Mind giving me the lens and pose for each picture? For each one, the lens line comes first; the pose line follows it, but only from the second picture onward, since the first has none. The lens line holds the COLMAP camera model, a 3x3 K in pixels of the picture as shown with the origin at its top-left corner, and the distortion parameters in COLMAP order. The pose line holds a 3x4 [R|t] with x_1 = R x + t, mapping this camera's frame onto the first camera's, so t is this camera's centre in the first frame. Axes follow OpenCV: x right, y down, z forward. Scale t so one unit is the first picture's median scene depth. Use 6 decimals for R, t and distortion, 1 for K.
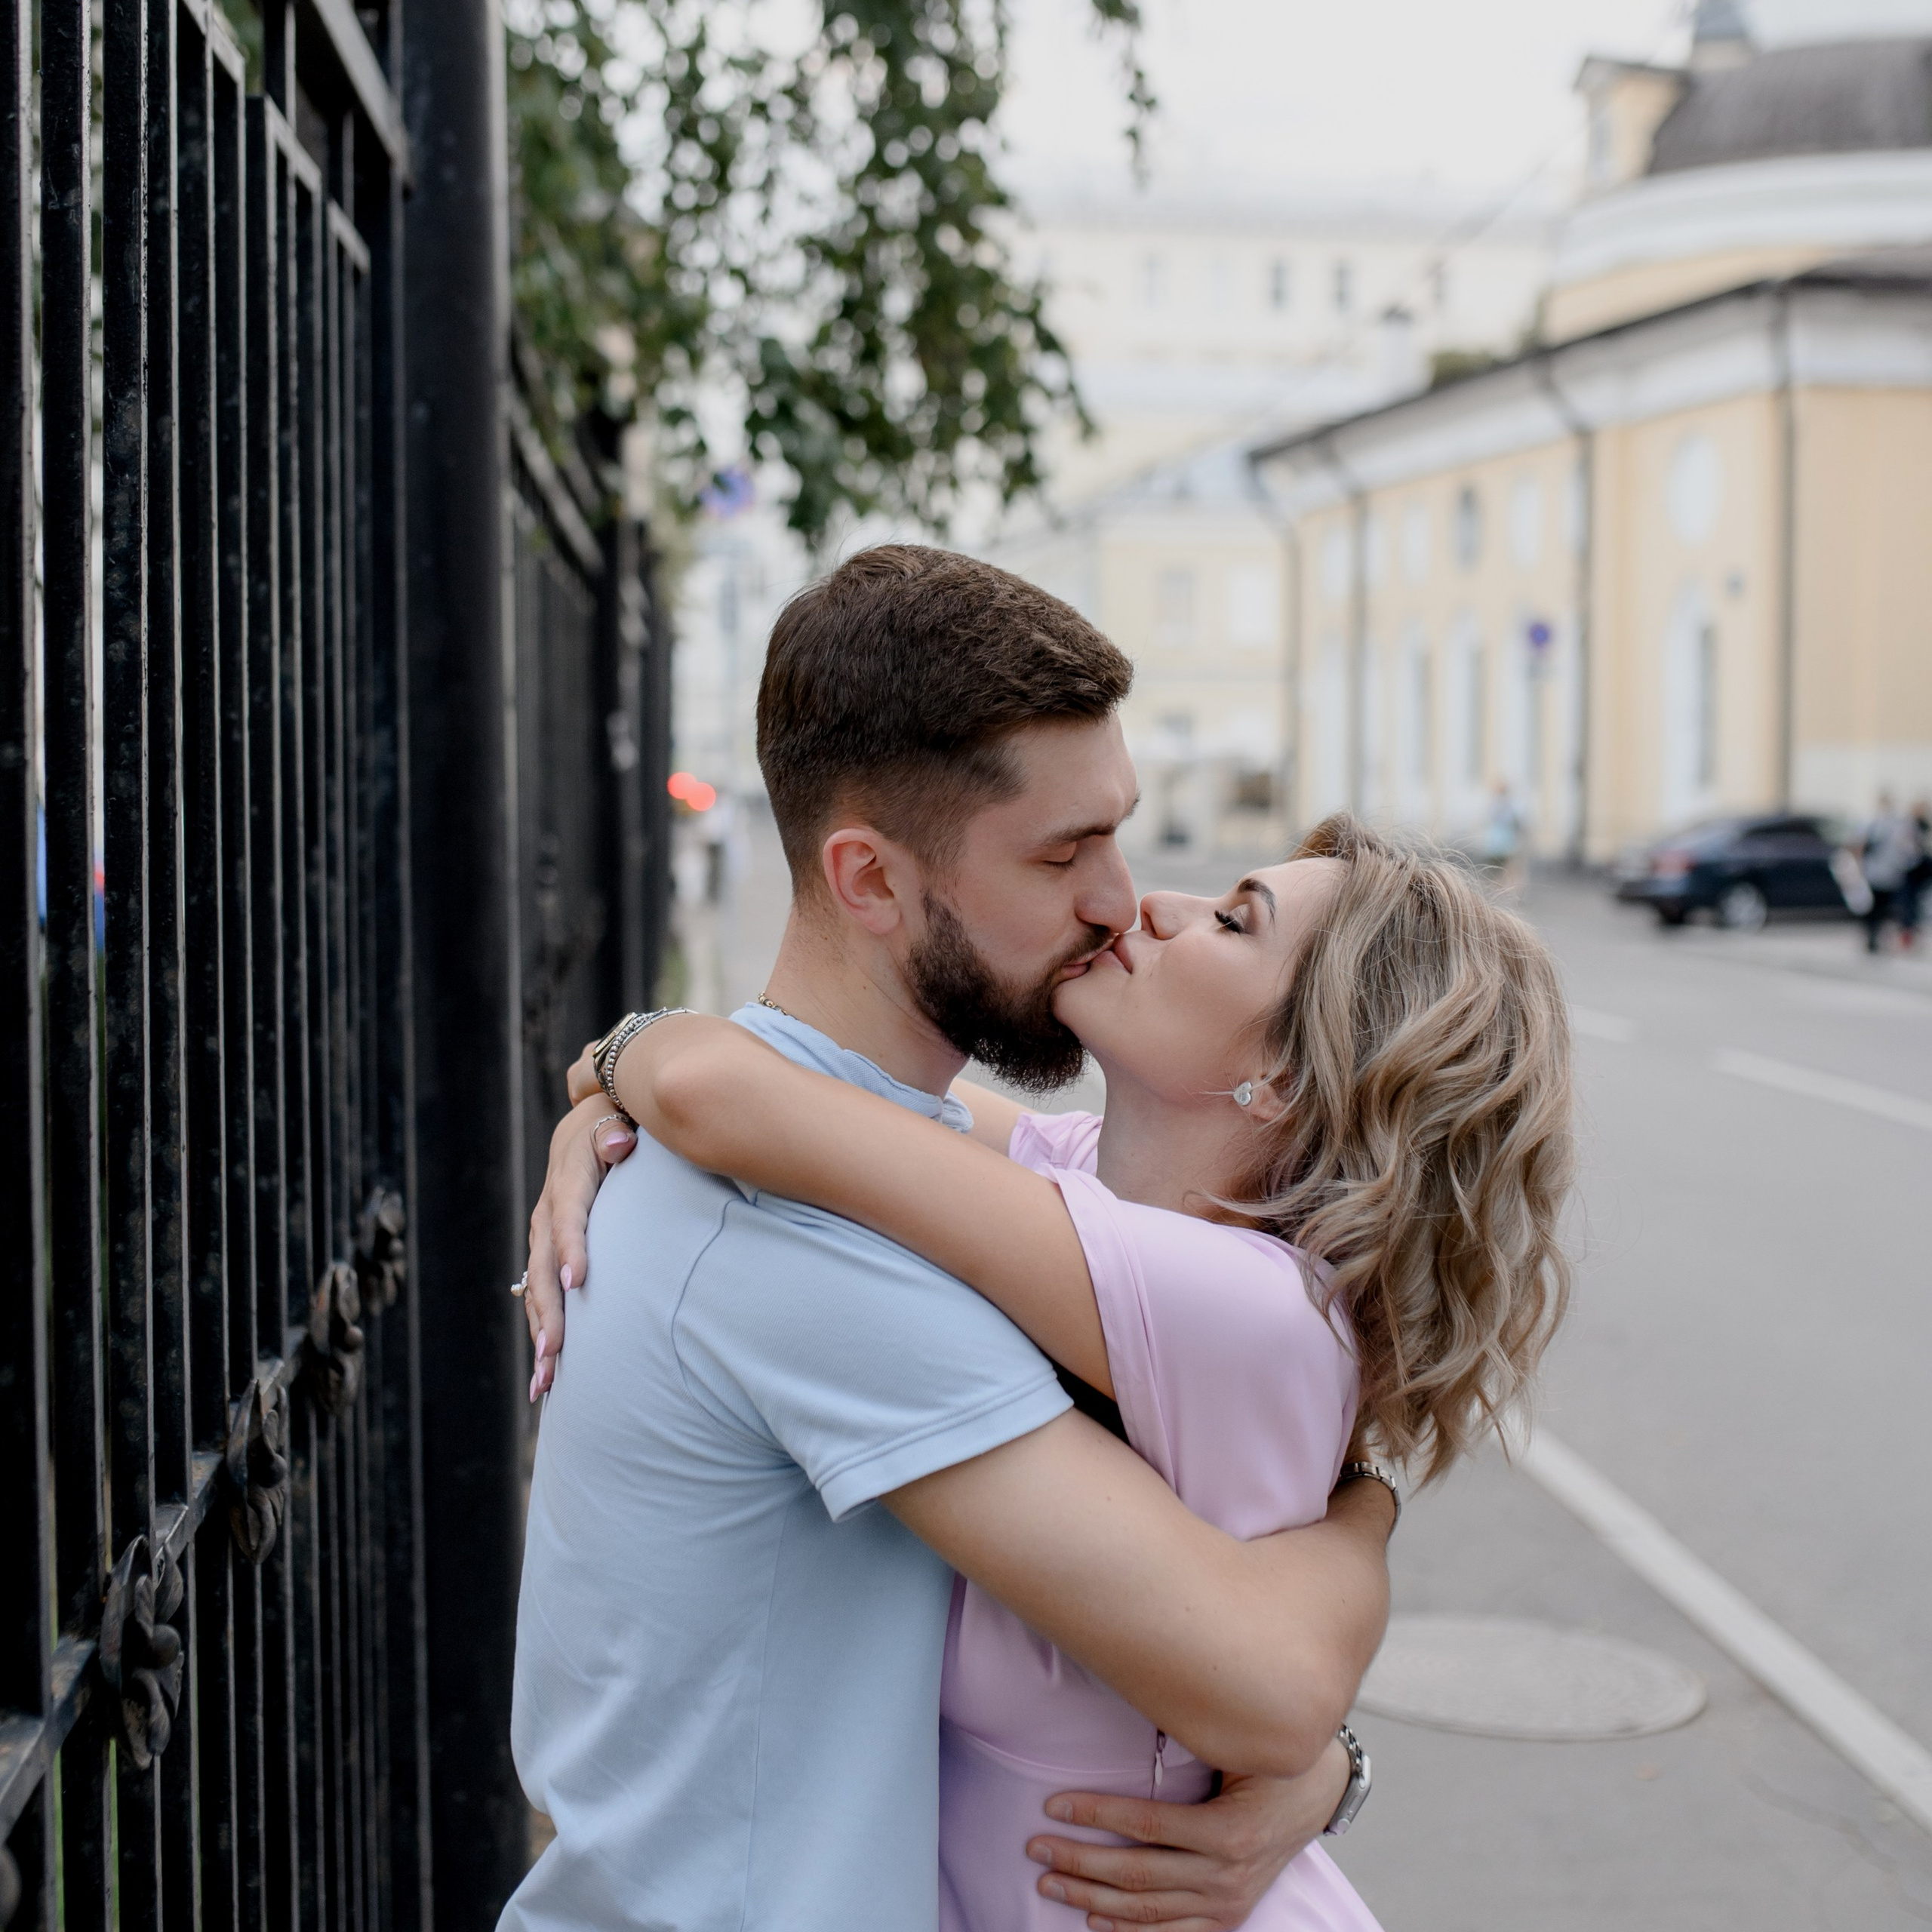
lens RADIAL K [[3025.4, 0, 941.8], [0, 3025.4, 939.5], [0, 0, 1]] dist [-0.041573, 0.037125]
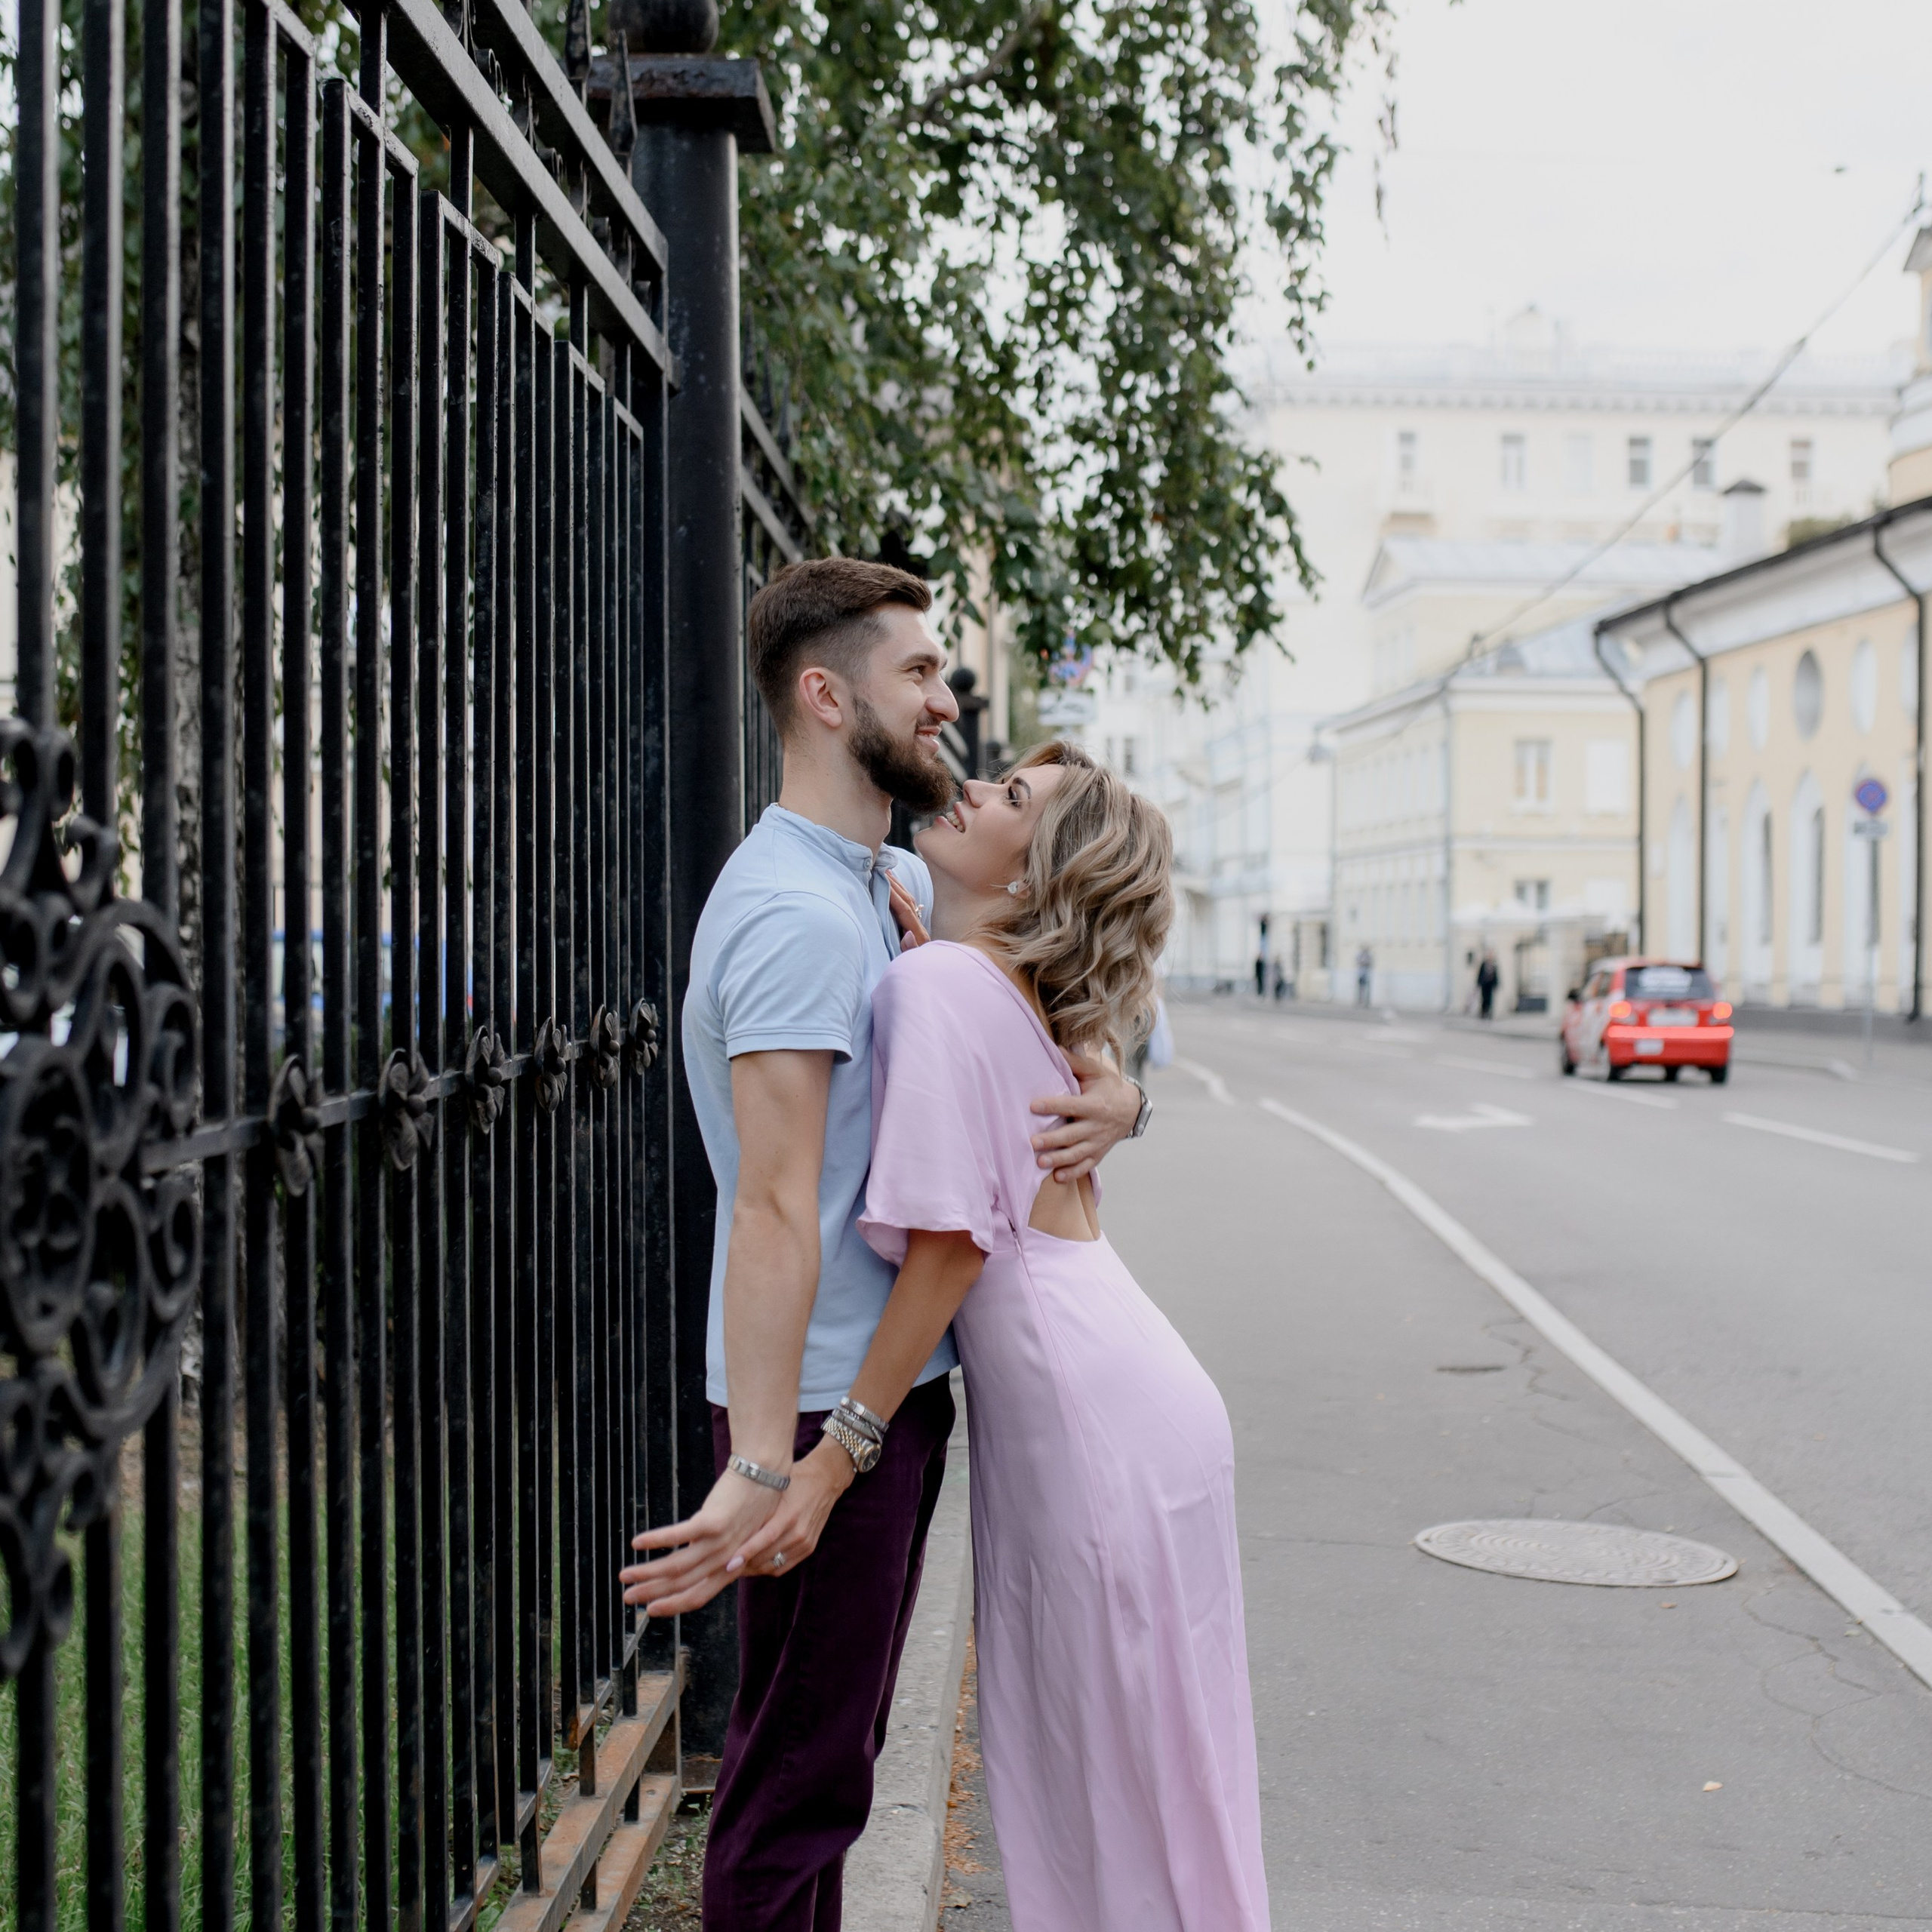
lens RADIAL K [[3025.4, 0, 941.8], [0, 3025.4, 939.5], [0, 0, 1]] dist [-0.041573, 0.037125]
pose [[0.992155, -0.004605, -0.124931, 0.152084], [-0.003020, 0.998147, -0.060775, 0.128216], [0.124980, 0.060675, 0.990302, -0.509352]]
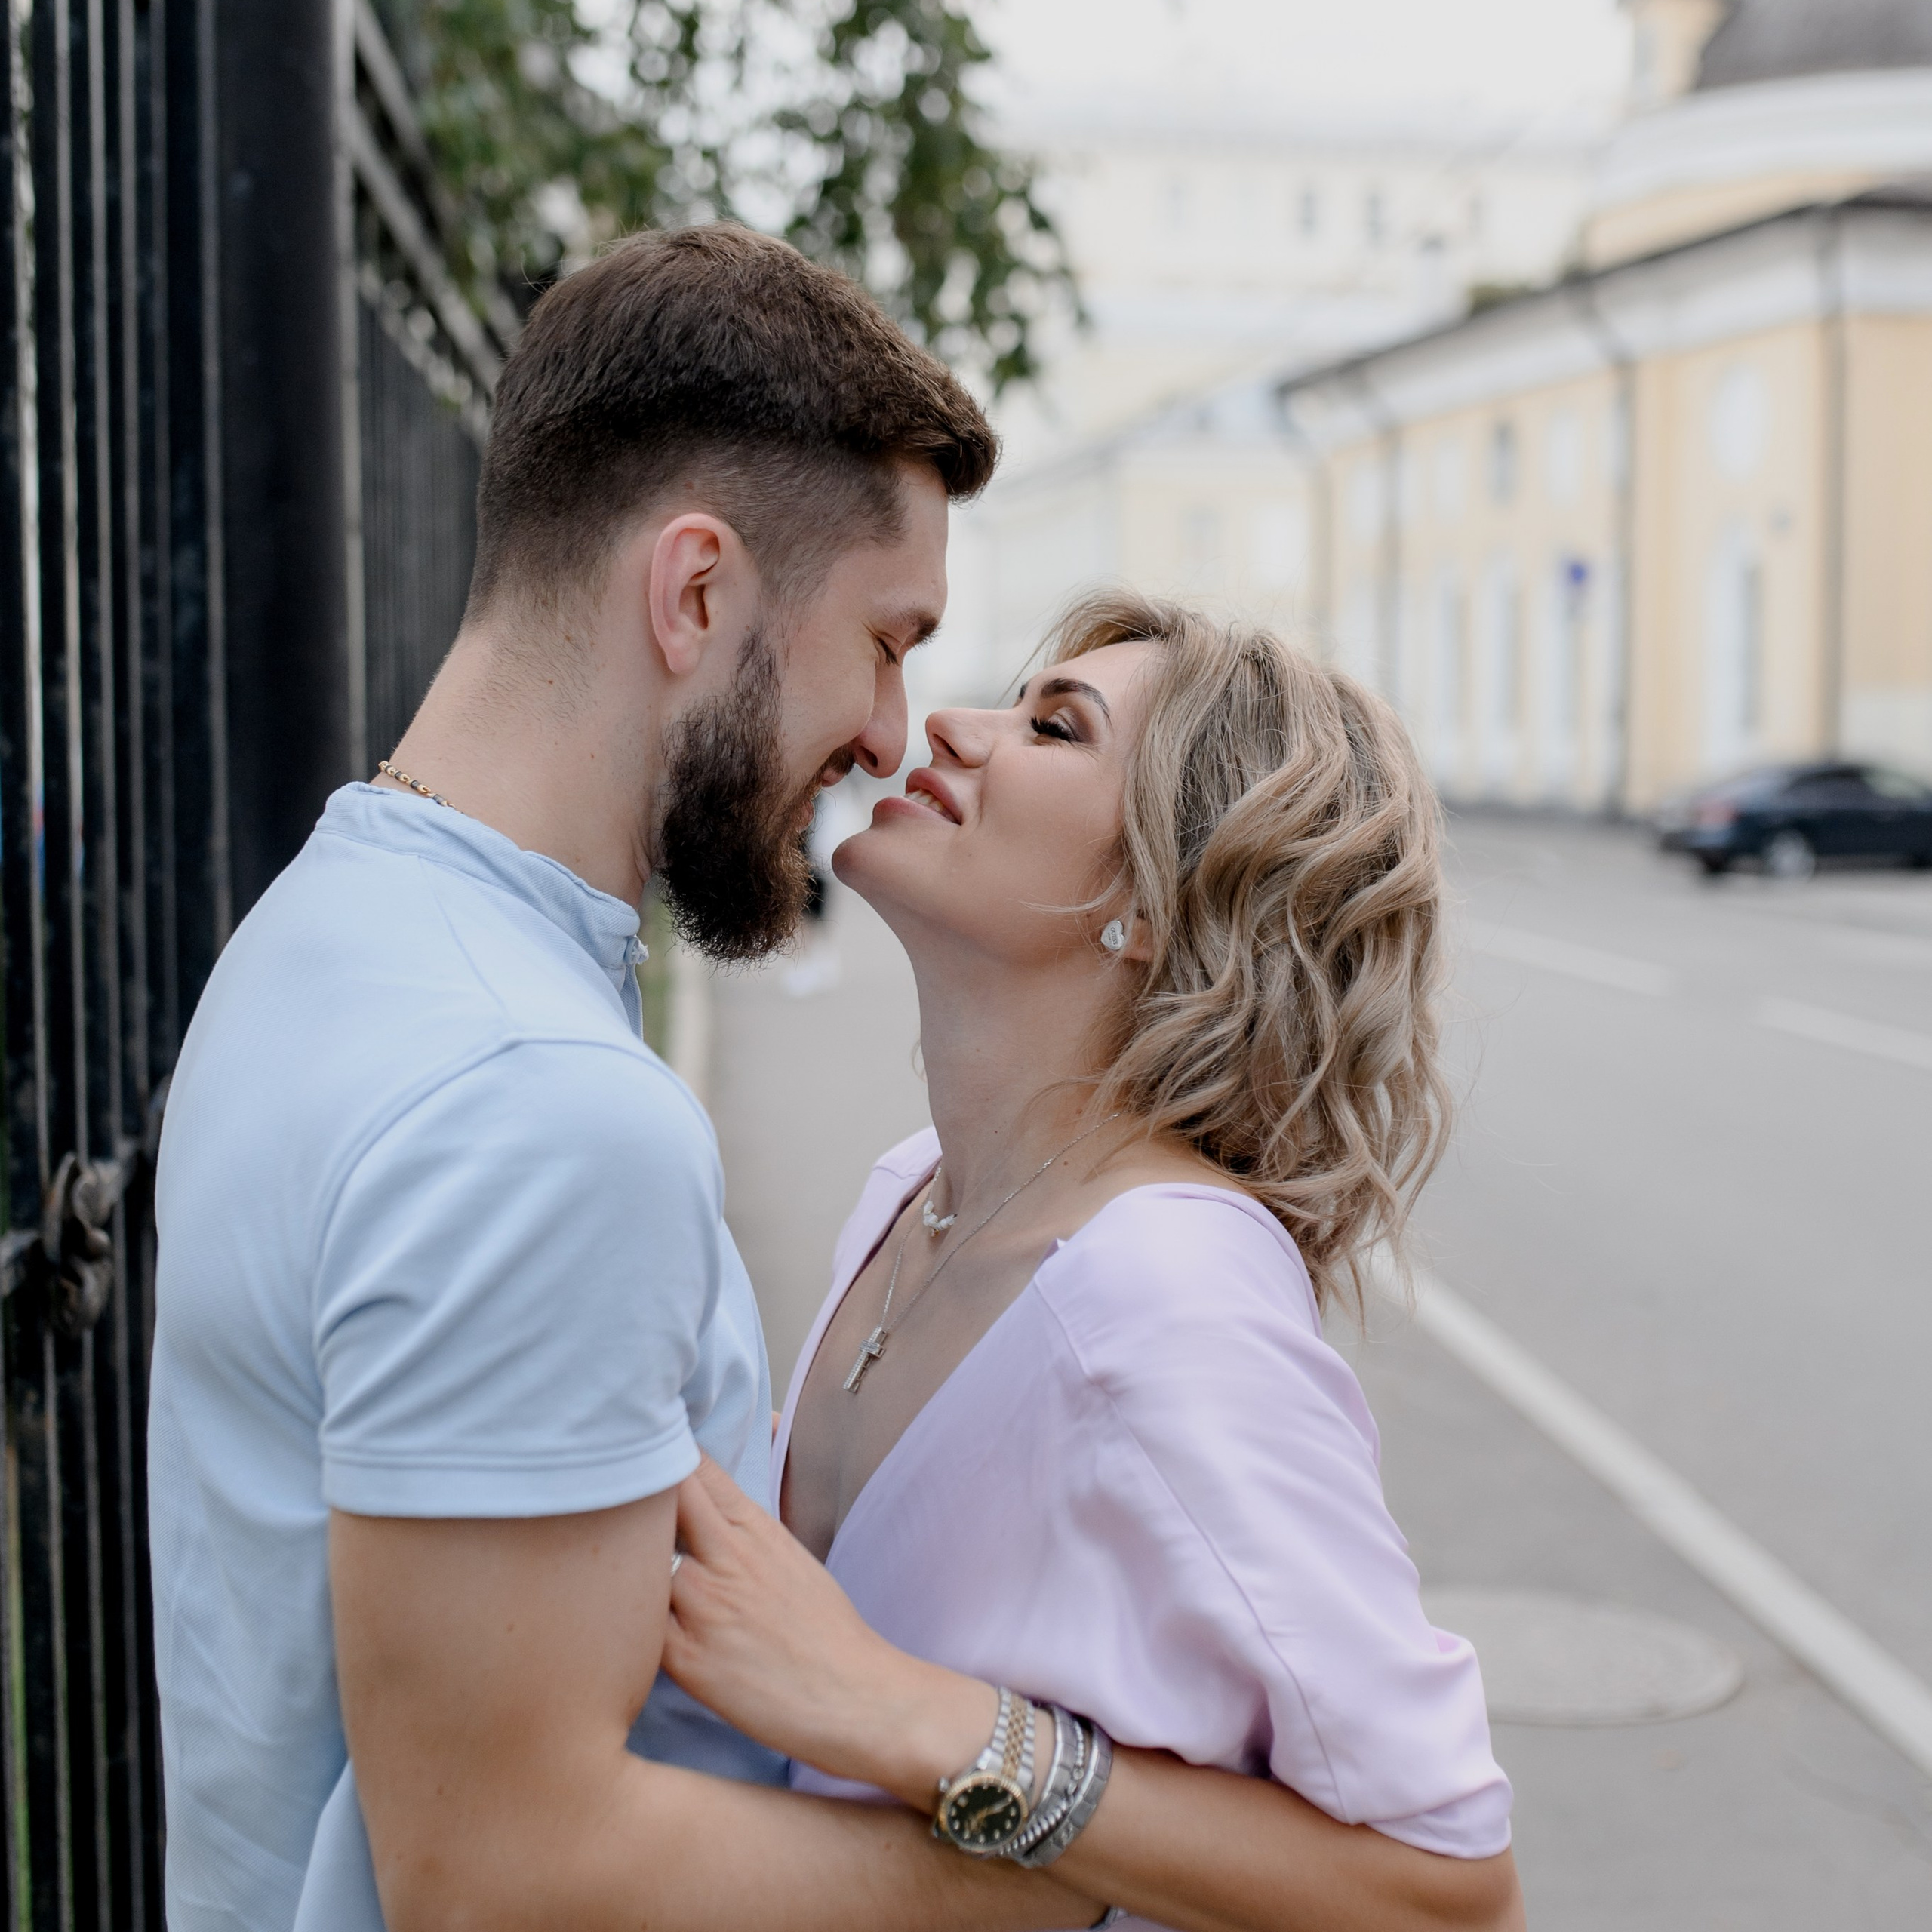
lens RADIAL K [[3141.3, 0, 1023.4], [0, 3141.3, 965.1], [0, 0, 1]] dist [-0.040625, -0.035362]
pose [[0.999801, -0.000706, 0.019956, 0.030177], [0.000292, 0.999785, 0.020710, 0.027854], [-0.019966, -0.020700, 0.999586, 0.104144]]
